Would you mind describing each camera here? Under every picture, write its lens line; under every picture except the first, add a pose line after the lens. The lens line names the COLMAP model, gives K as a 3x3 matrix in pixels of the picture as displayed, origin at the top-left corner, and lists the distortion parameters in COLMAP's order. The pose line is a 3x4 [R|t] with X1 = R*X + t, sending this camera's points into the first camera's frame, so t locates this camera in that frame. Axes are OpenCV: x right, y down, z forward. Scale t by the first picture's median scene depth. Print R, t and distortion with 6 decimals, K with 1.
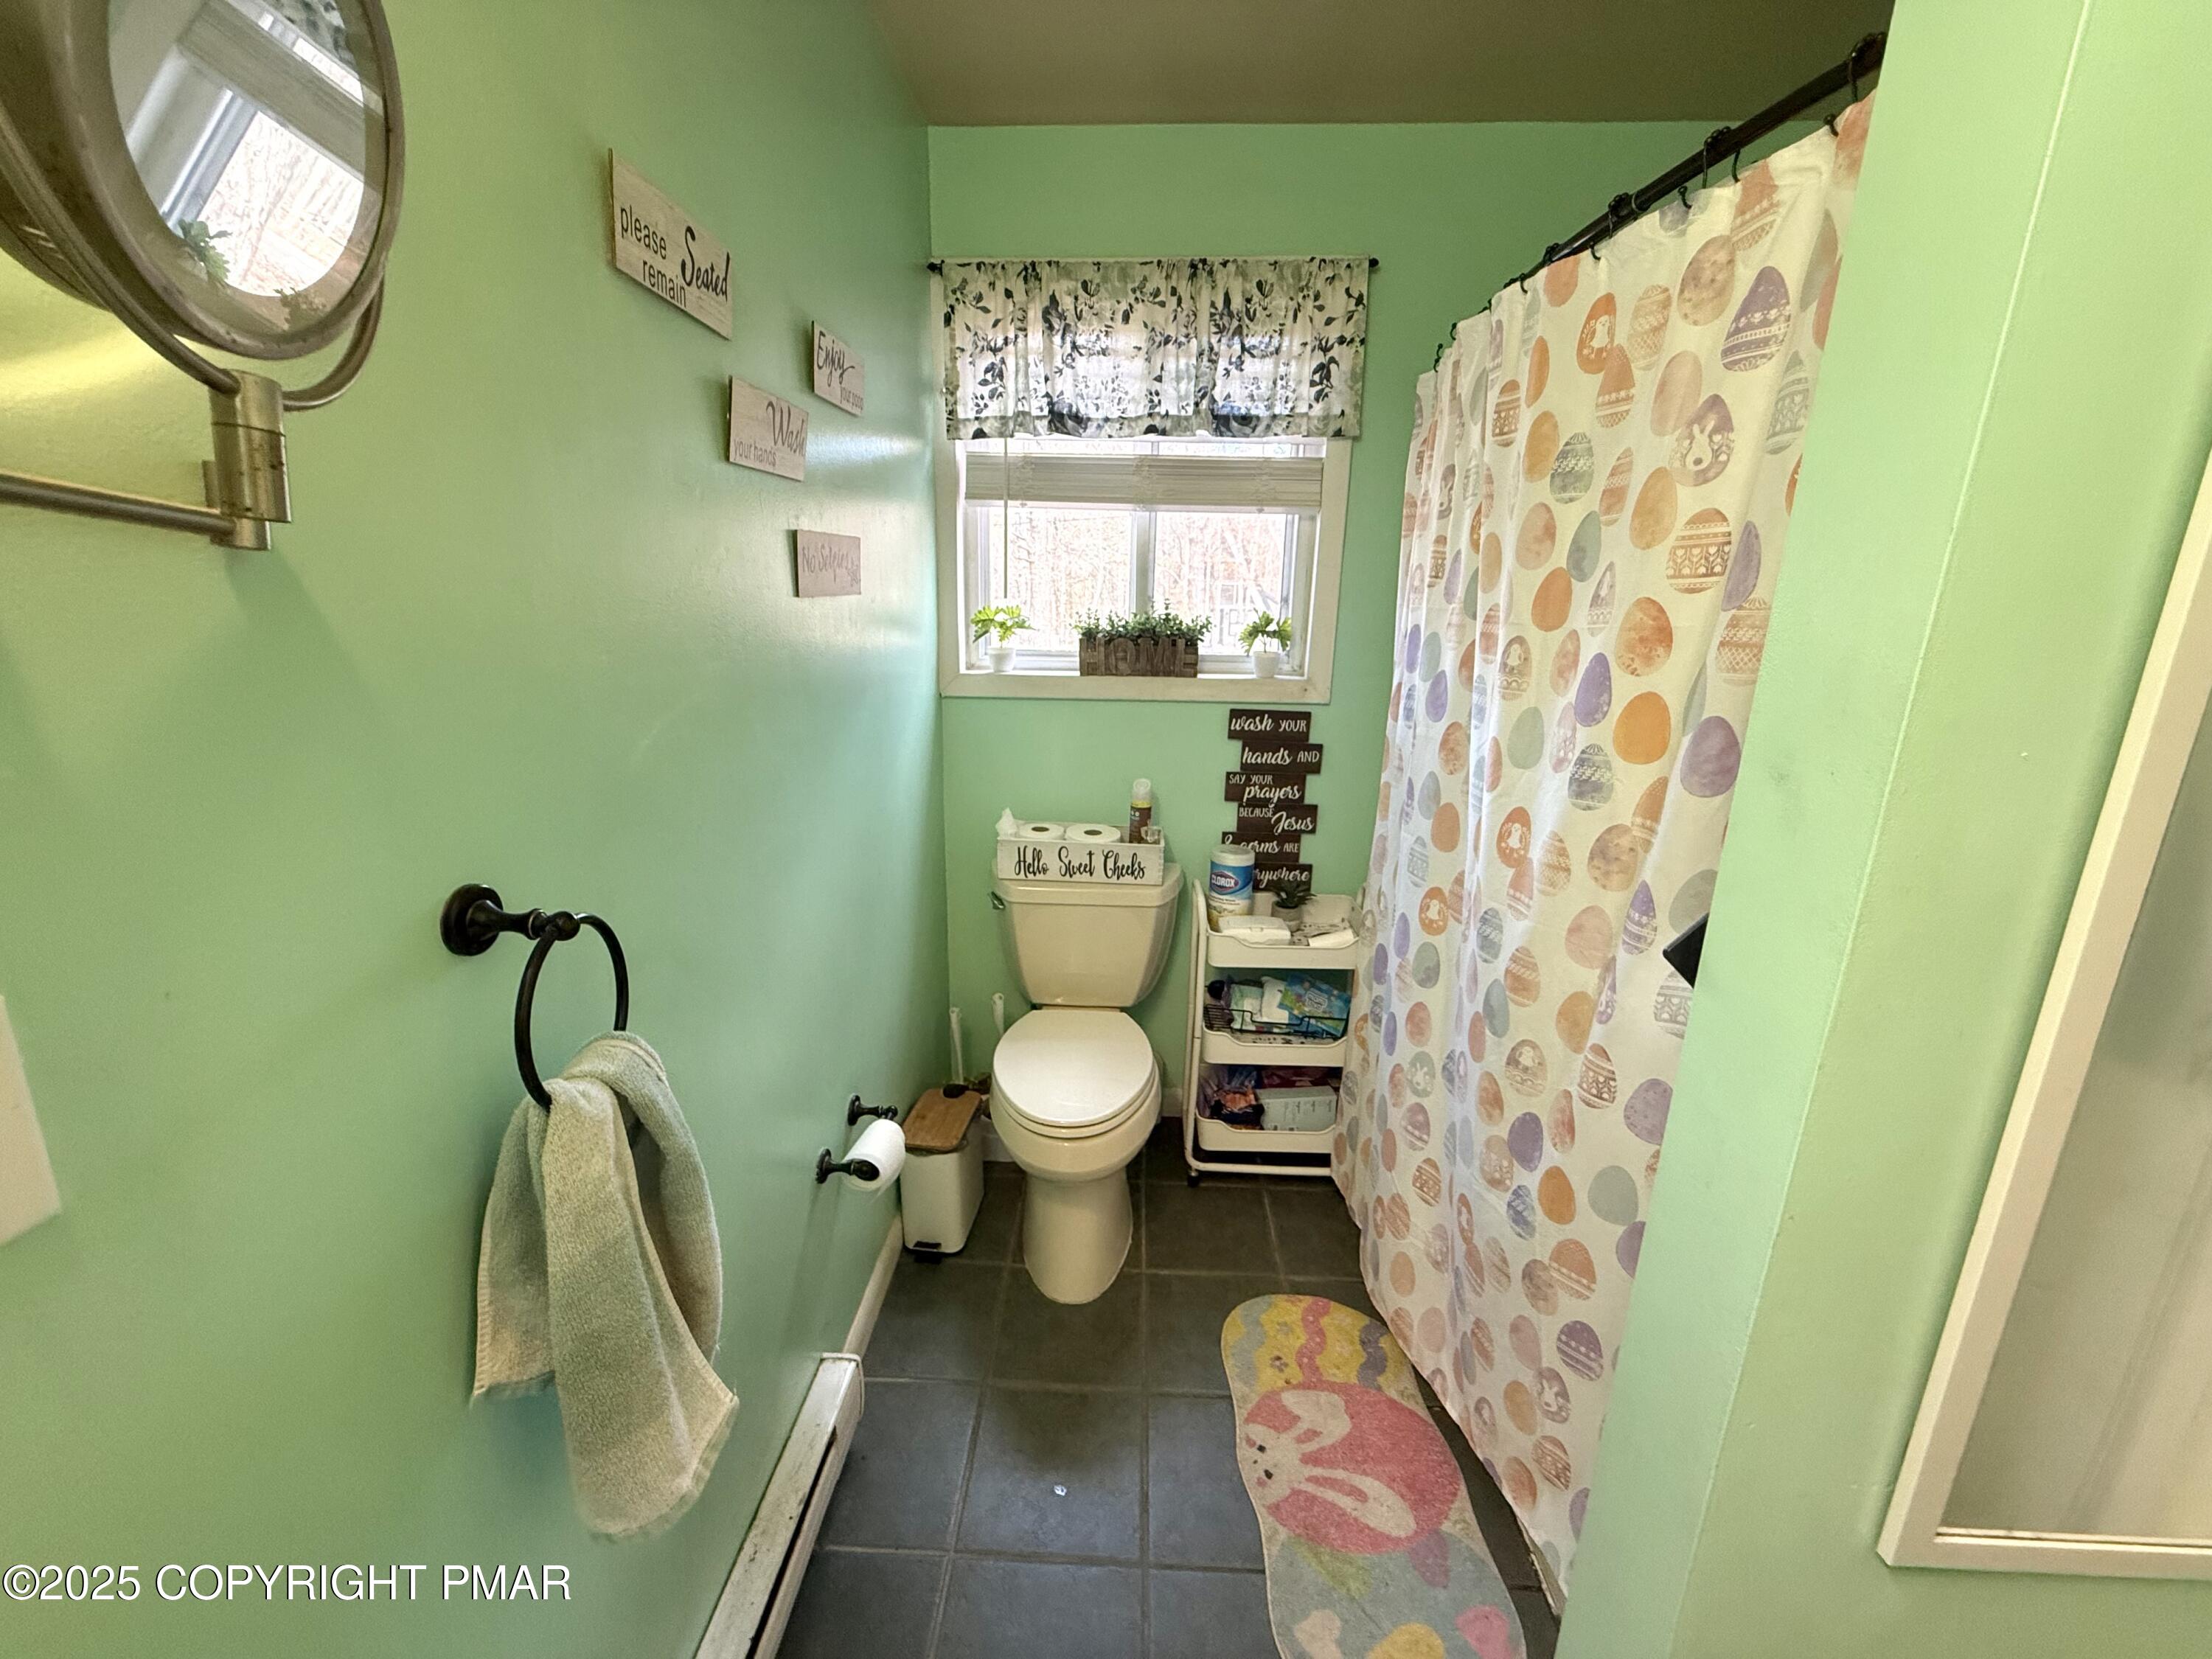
lens RADIAL K [[881.2, 0, 1102.1], [0, 881.2, 827.5], [0, 0, 1]] dist [0.000712, -0.000036]
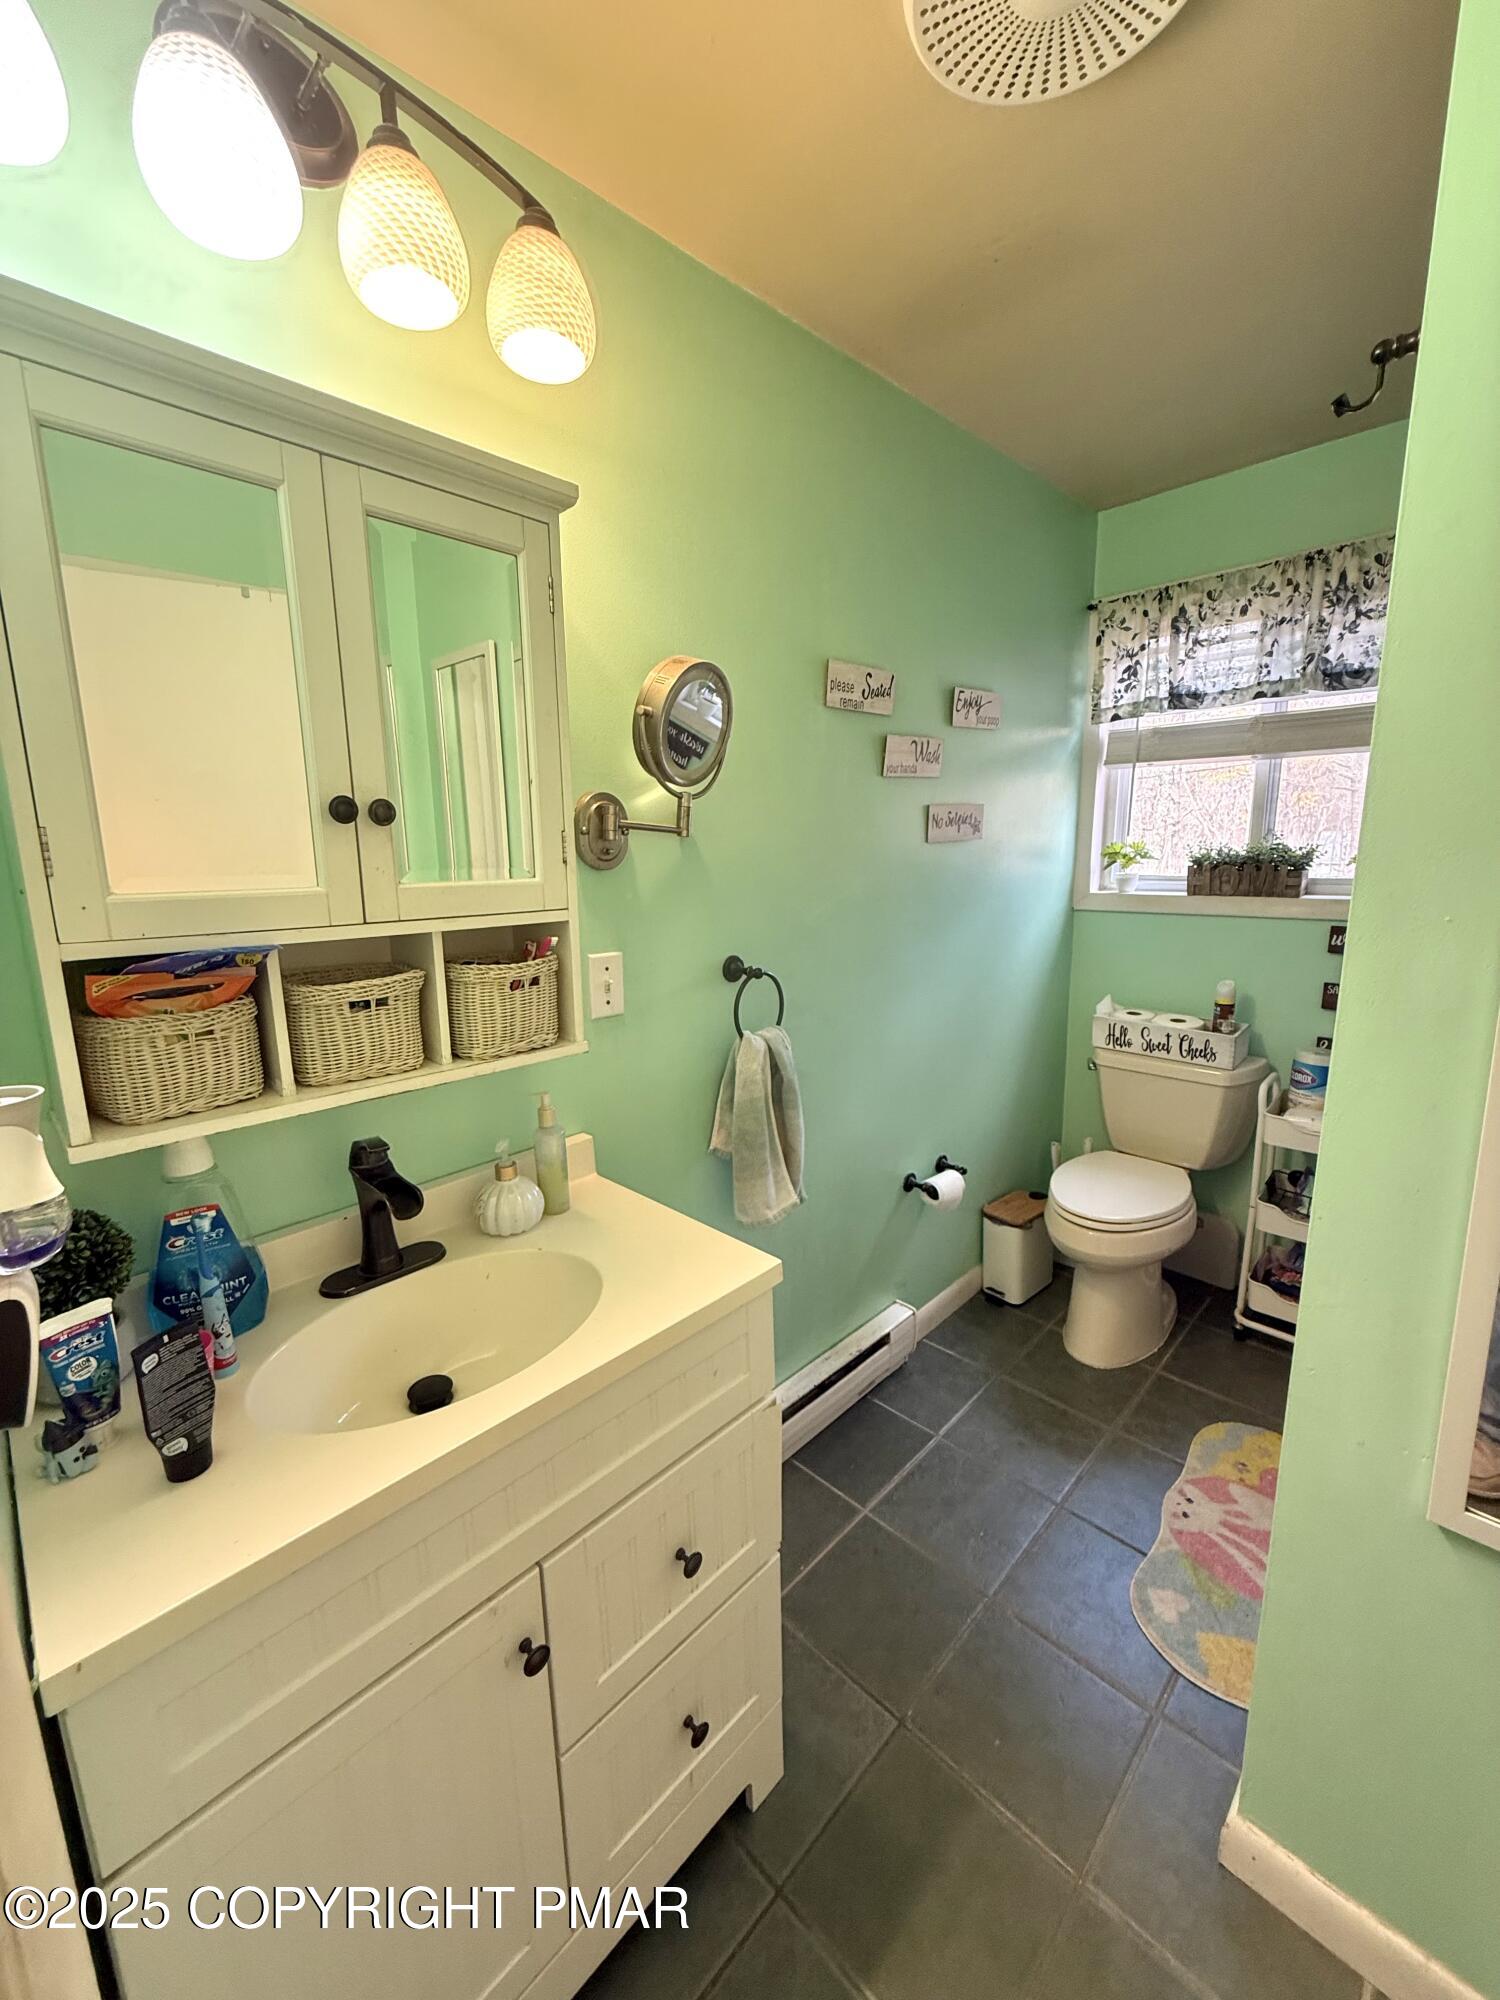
lens RADIAL K [[796.7, 0, 751.6], [0, 796.7, 997.0], [0, 0, 1]] dist [0.000712, -0.000036]
pose [[0.737113, 0.094509, -0.669128, 0.319454], [-0.134636, 0.990860, -0.008364, 0.068209], [0.662221, 0.096254, 0.743100, -0.250906]]
